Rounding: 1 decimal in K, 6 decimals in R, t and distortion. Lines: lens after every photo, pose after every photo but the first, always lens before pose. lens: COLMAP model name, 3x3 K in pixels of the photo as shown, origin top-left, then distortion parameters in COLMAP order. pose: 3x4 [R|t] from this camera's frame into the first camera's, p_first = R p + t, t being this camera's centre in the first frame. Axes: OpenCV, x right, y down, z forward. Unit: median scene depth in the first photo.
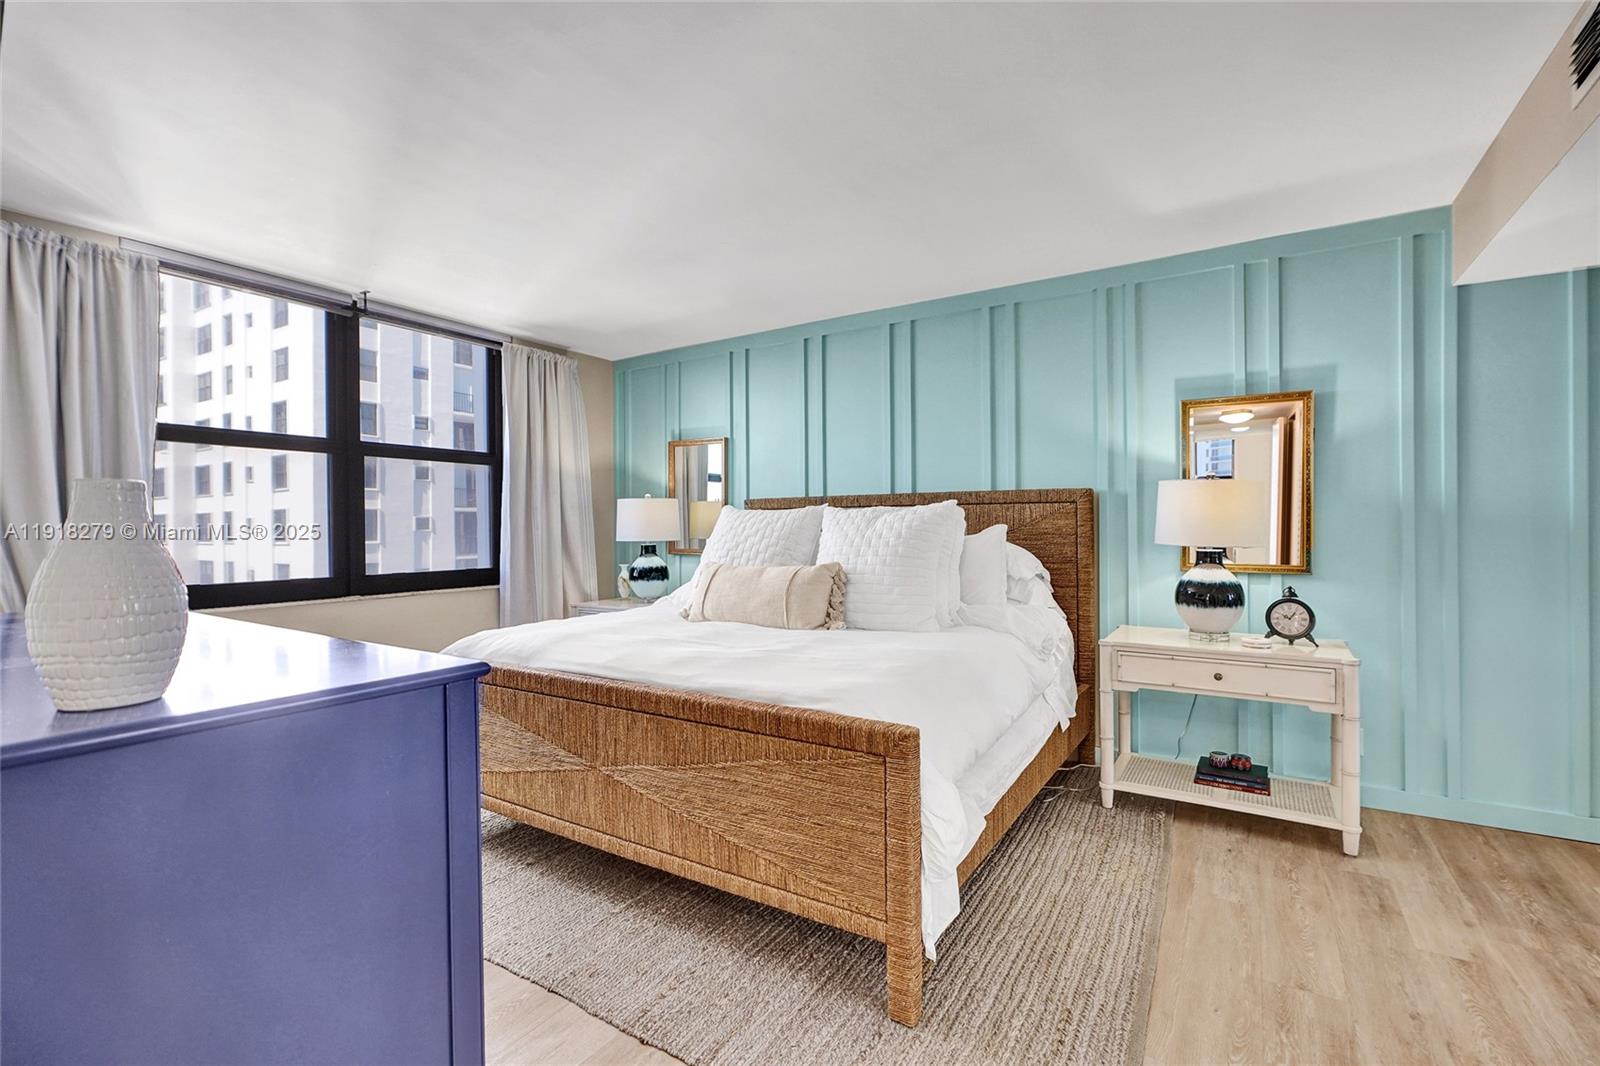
lens RADIAL K [[713.8, 0, 805.4], [0, 713.8, 532.8], [0, 0, 1]] dist [-0.020969, 0.007854]
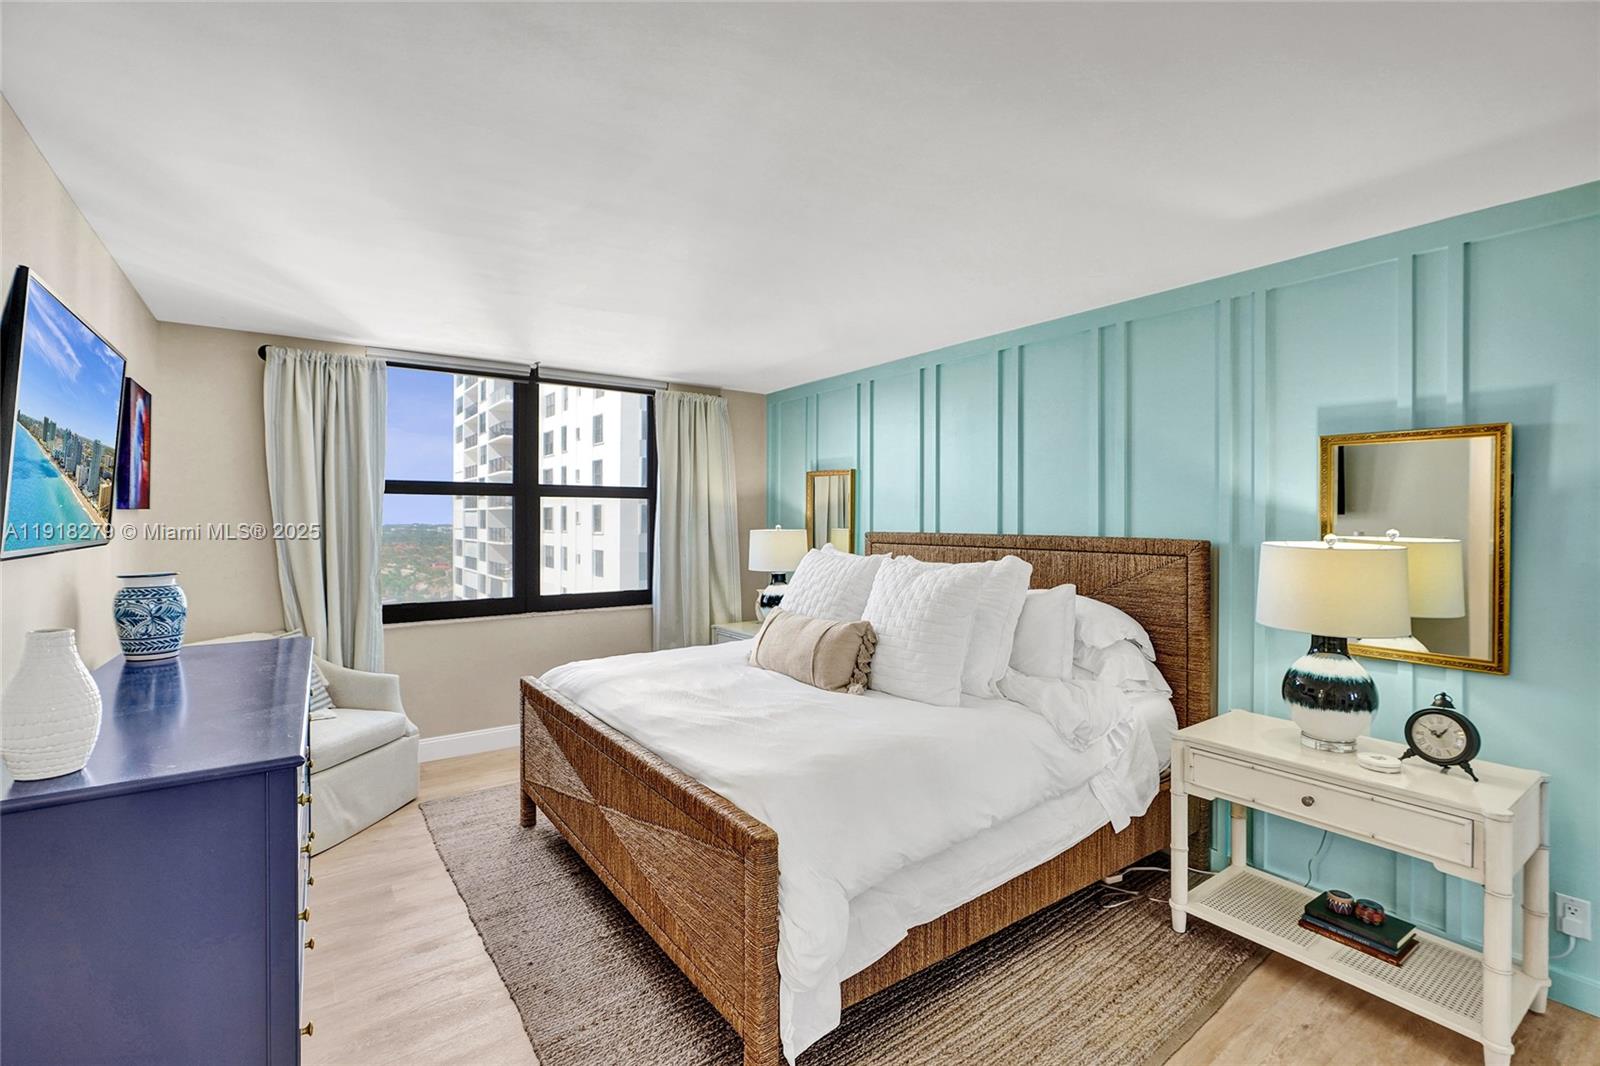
lens RADIAL K [[718.3, 0, 794.9], [0, 718.3, 523.0], [0, 0, 1]] dist [-0.017766, 0.004934]
pose [[0.925050, 0.010161, -0.379709, 0.298773], [-0.010271, 0.999946, 0.001737, -0.086905], [0.379706, 0.002293, 0.925104, 0.042993]]
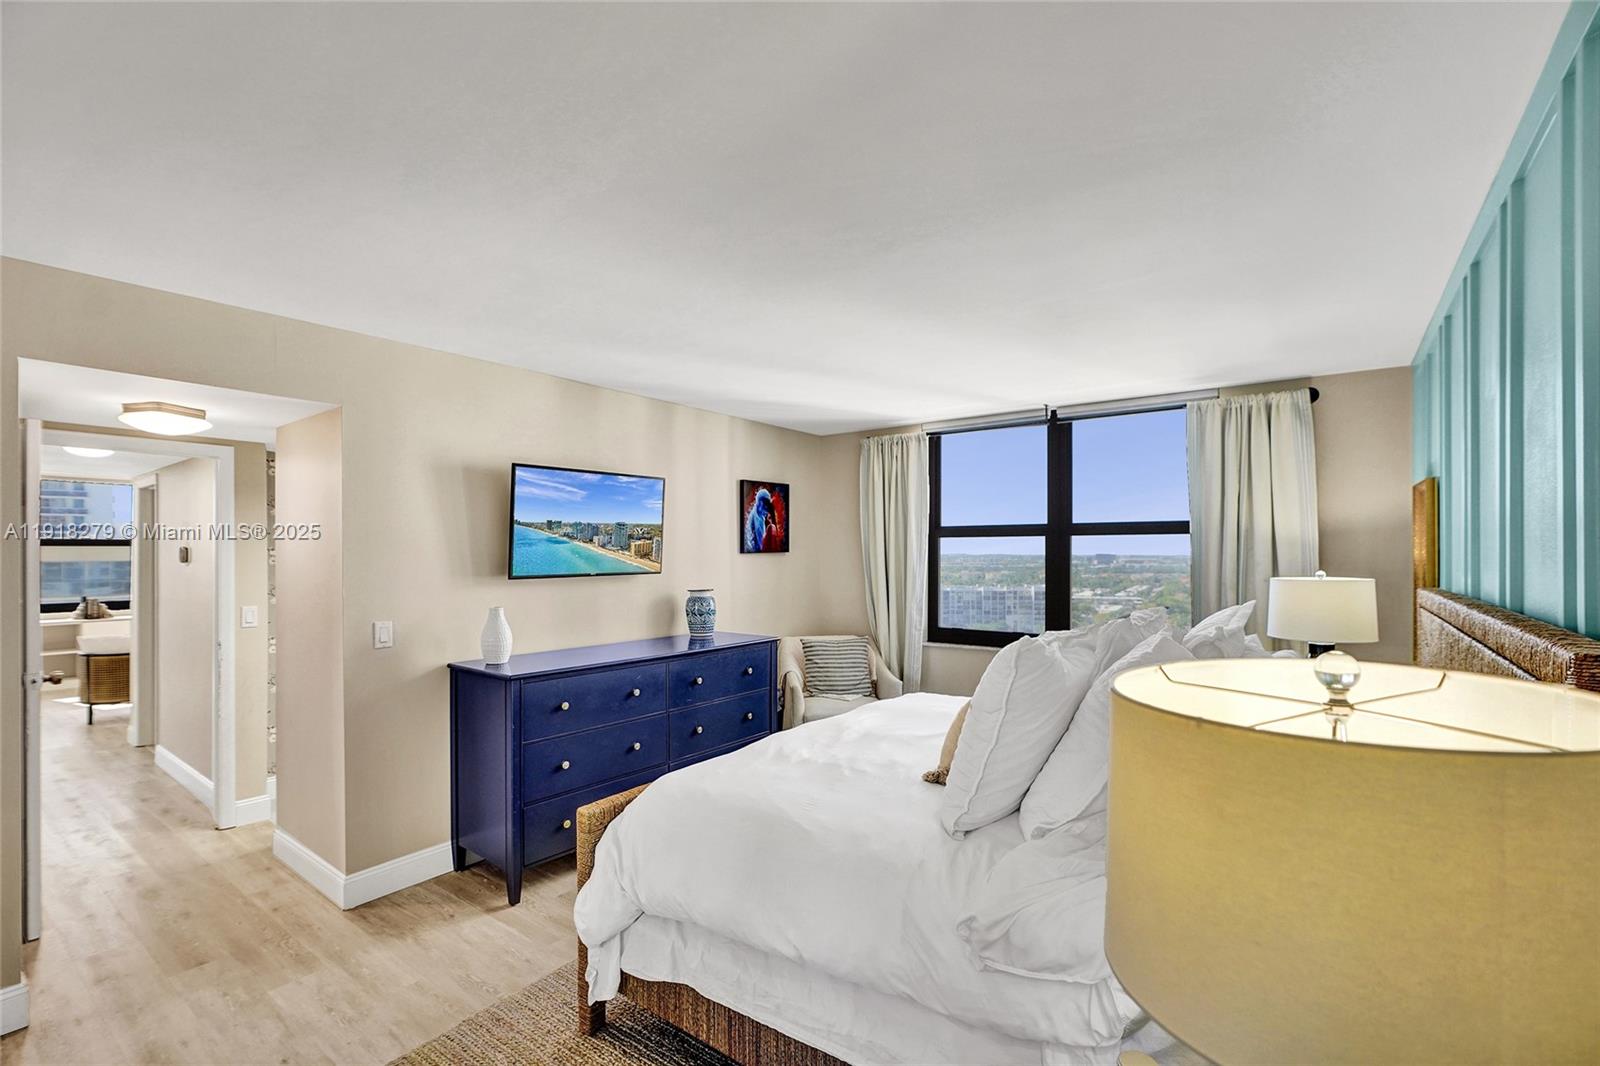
lens RADIAL K [[713.8, 0, 805.4], [0, 713.8, 532.8], [0, 0, 1]] dist [-0.020969, 0.007854]
pose [[-0.077189, -0.018965, -0.996836, 0.756526], [-0.003284, 0.999818, -0.018768, -0.110364], [0.997011, 0.001824, -0.077237, 0.797035]]
